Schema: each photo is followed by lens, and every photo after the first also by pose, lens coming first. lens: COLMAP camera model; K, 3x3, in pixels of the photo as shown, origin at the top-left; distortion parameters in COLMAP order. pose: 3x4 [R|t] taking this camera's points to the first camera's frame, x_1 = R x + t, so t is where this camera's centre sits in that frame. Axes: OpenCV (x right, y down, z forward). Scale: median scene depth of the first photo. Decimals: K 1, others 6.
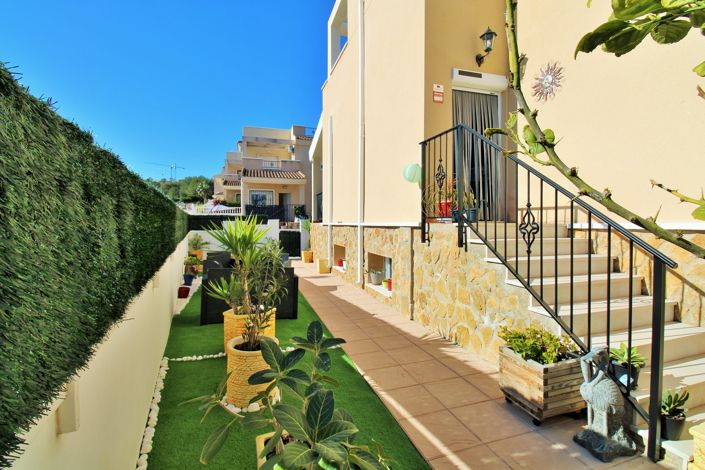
lens RADIAL K [[326.6, 0, 354.0], [0, 326.6, 229.0], [0, 0, 1]] dist [-0.020129, -0.003845]
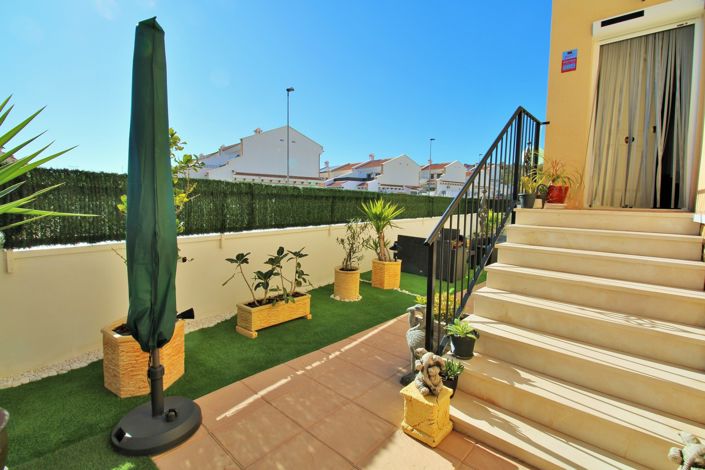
lens RADIAL K [[326.6, 0, 352.5], [0, 326.6, 232.8], [0, 0, 1]] dist [-0.020129, -0.003845]
pose [[0.489878, 0.087105, -0.867429, 1.321826], [-0.033940, 0.996147, 0.080863, -0.010253], [0.871130, -0.010173, 0.490947, 0.101515]]
